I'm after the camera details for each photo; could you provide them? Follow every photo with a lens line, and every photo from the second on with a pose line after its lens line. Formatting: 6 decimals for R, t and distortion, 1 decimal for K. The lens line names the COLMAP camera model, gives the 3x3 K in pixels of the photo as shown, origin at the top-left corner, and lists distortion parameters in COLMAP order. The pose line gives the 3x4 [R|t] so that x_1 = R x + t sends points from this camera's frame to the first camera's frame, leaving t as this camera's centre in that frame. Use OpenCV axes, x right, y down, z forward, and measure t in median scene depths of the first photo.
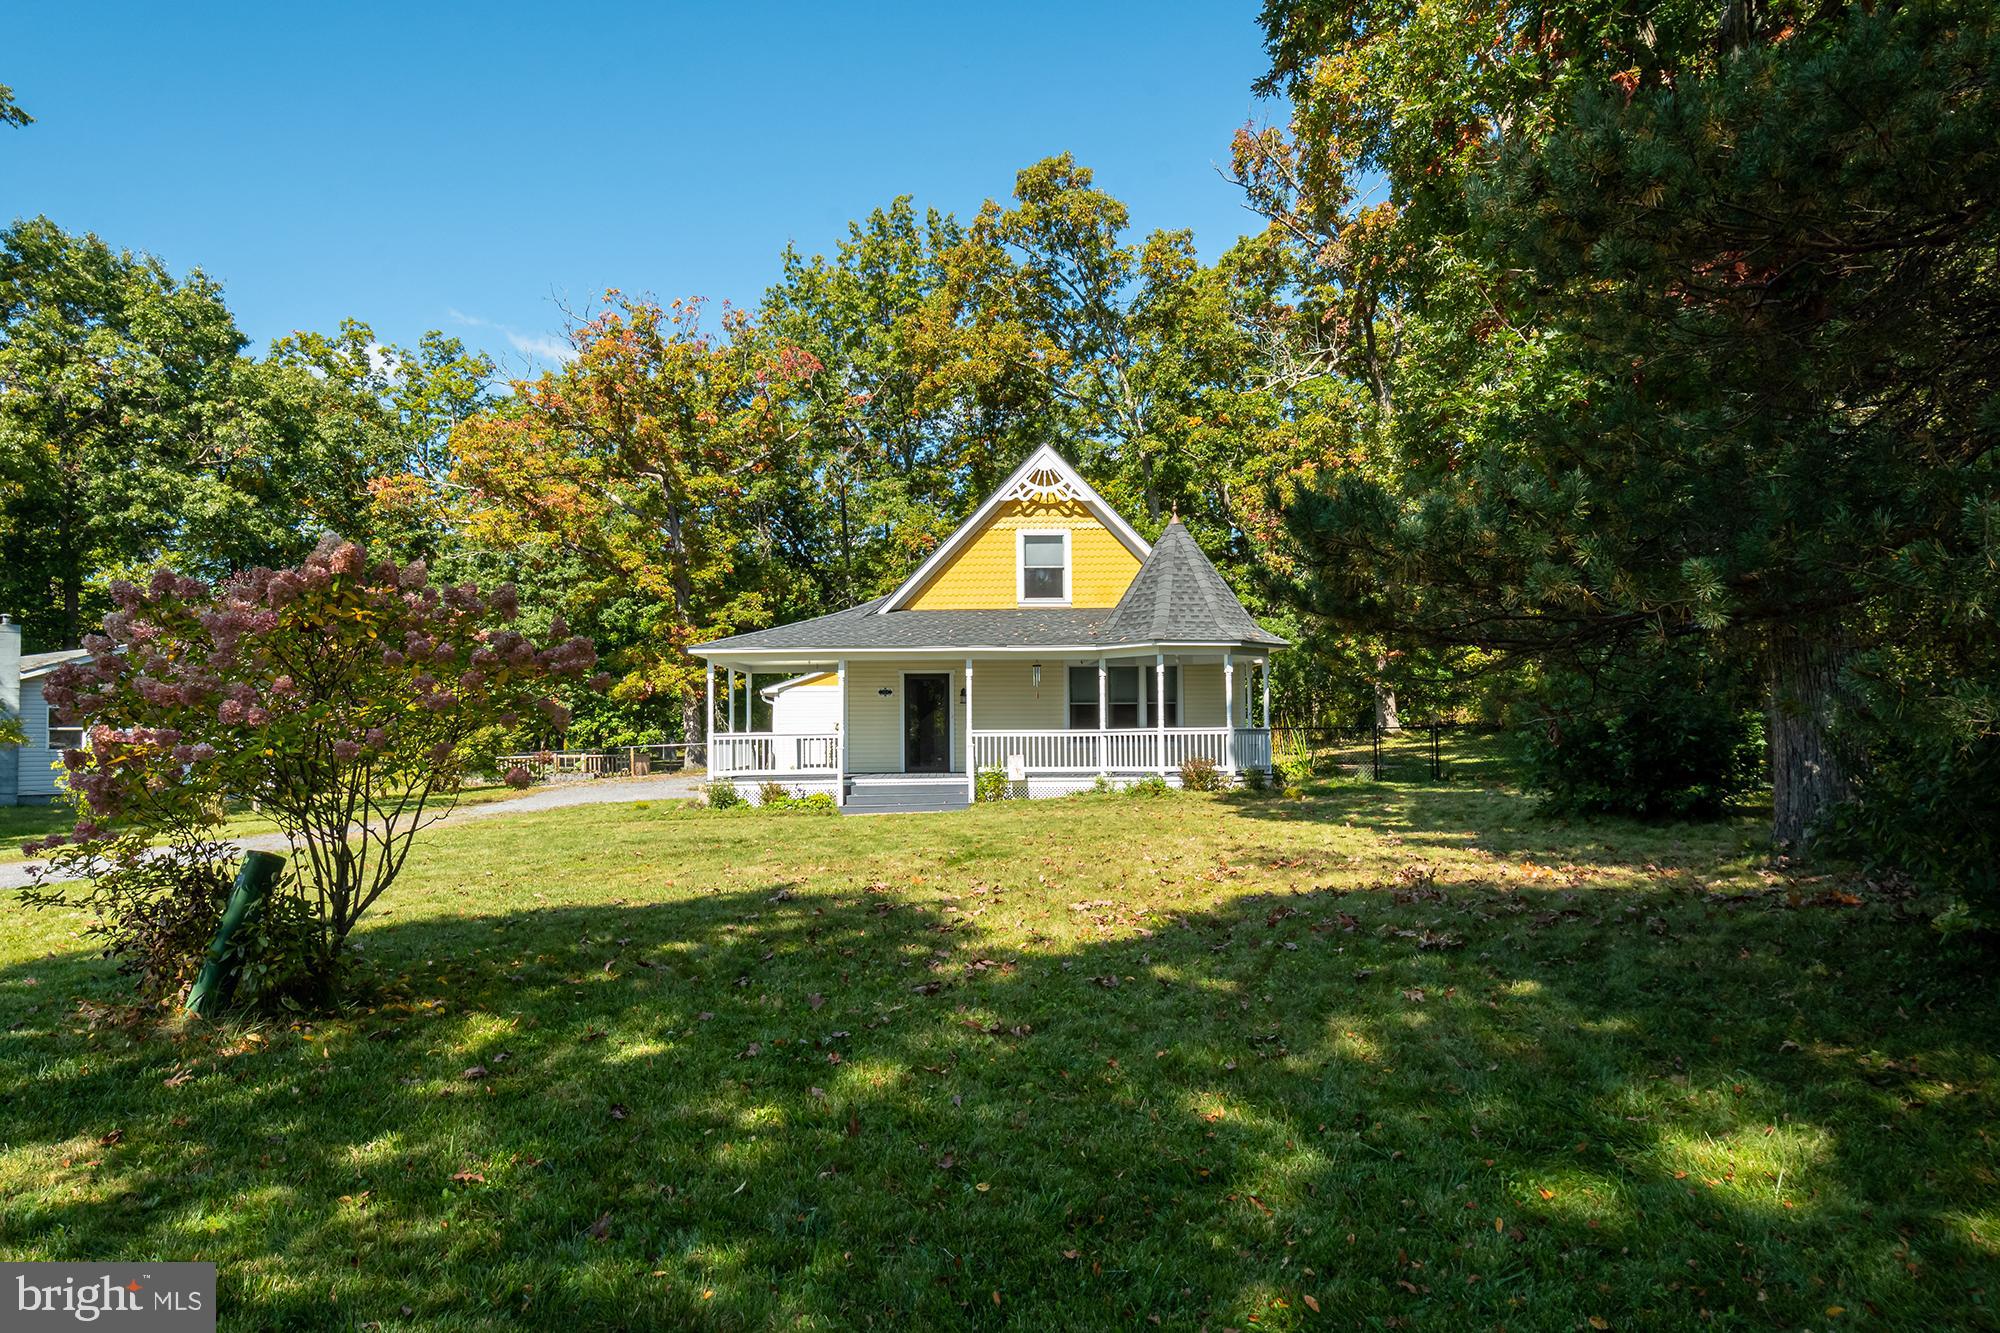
lens RADIAL K [[1277.0, 0, 996.5], [0, 1277.0, 656.2], [0, 0, 1]] dist [-0.009438, -0.002020]
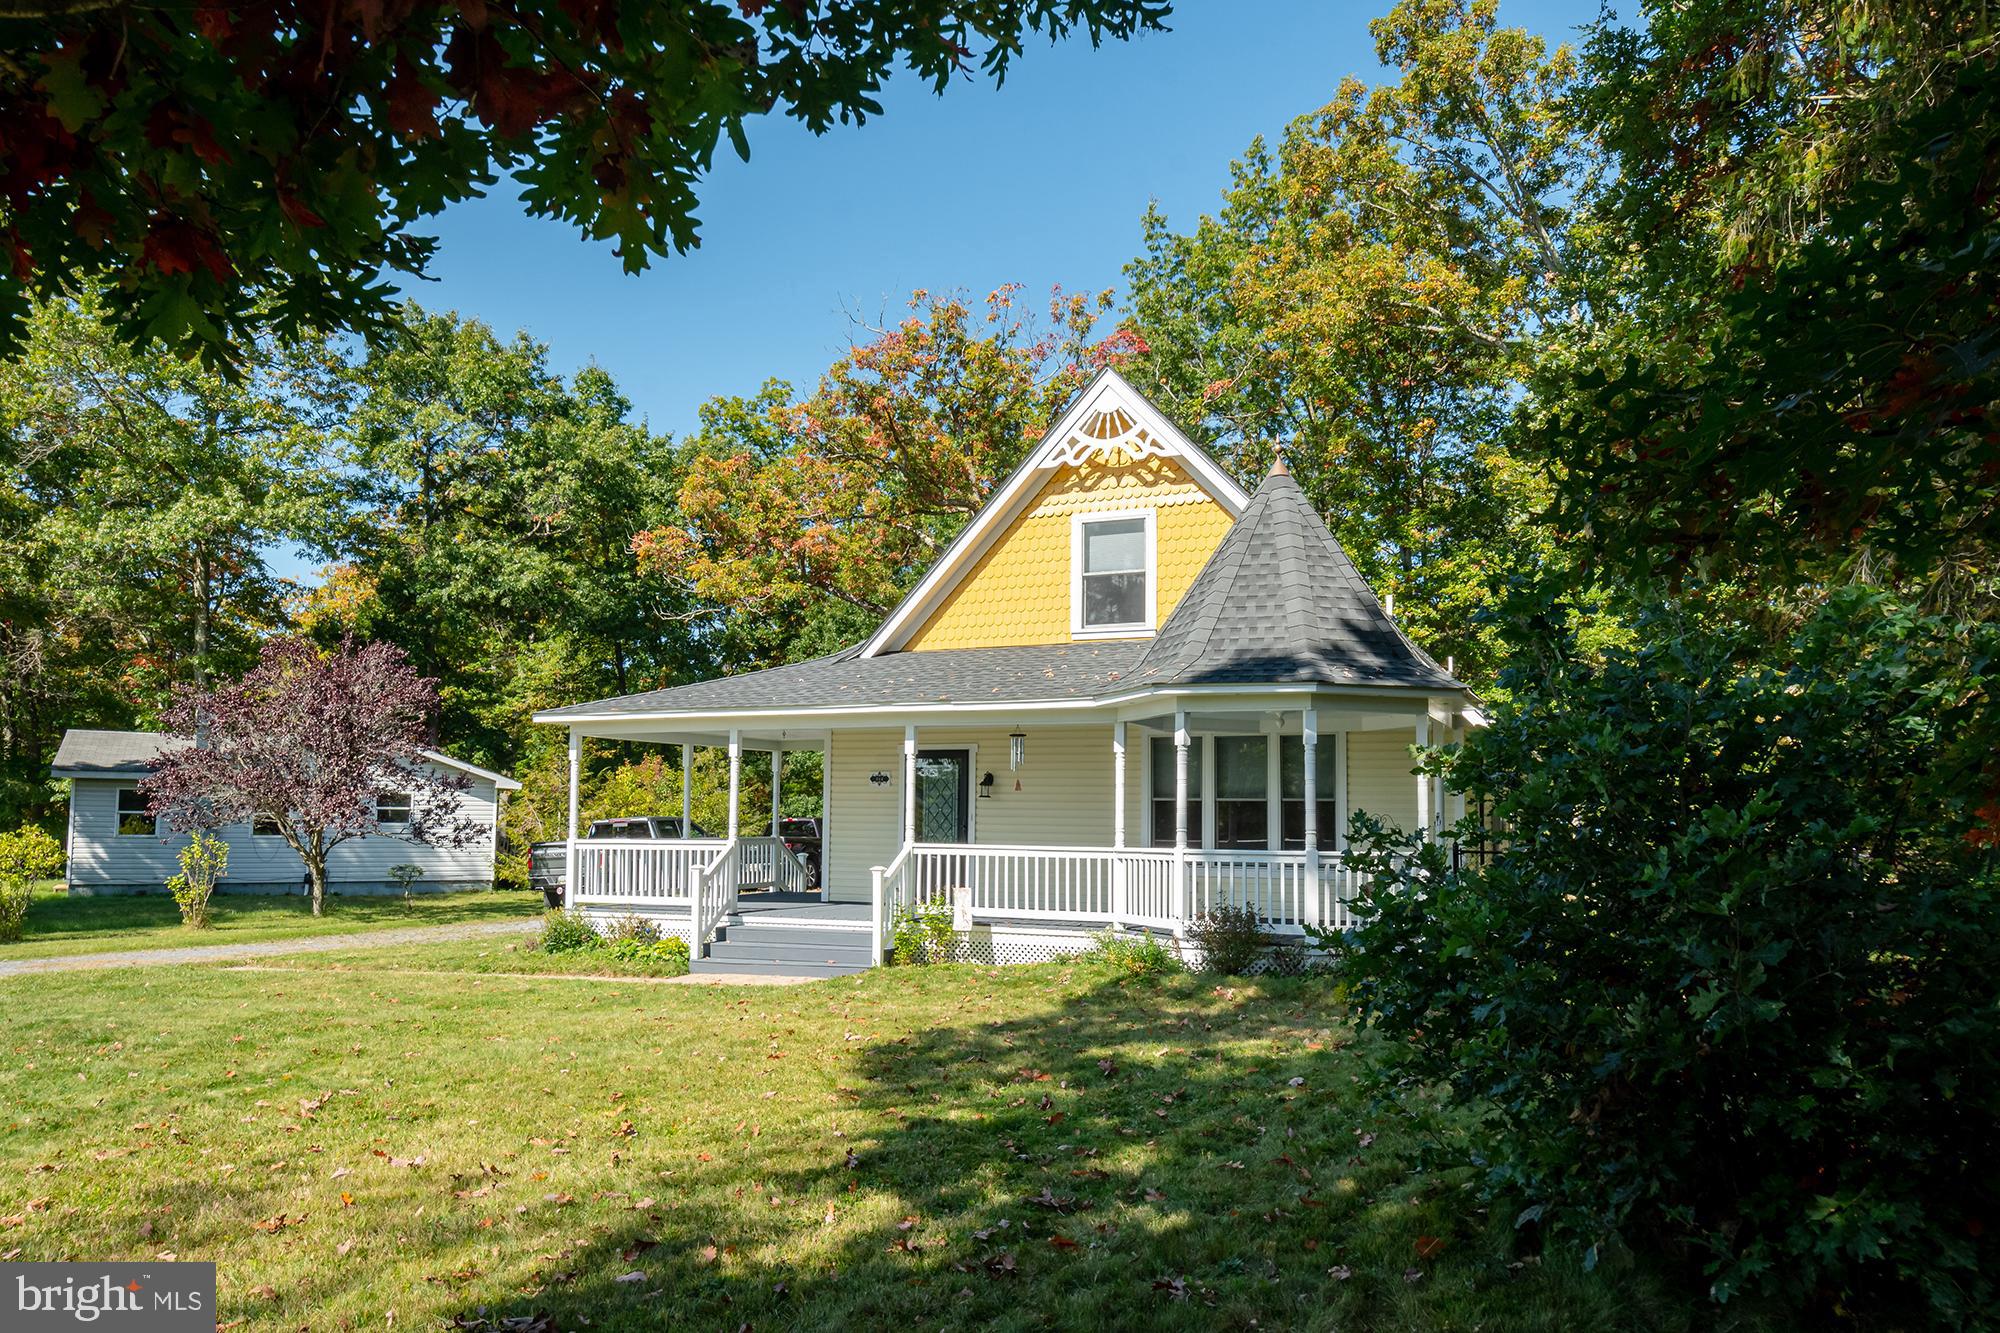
lens RADIAL K [[1420.2, 0, 1003.0], [0, 1420.2, 684.1], [0, 0, 1]] dist [-0.009710, -0.000418]
pose [[0.885467, -0.025105, -0.464024, 0.302173], [0.007651, 0.999192, -0.039458, 0.009088], [0.464640, 0.031389, 0.884943, 0.384705]]
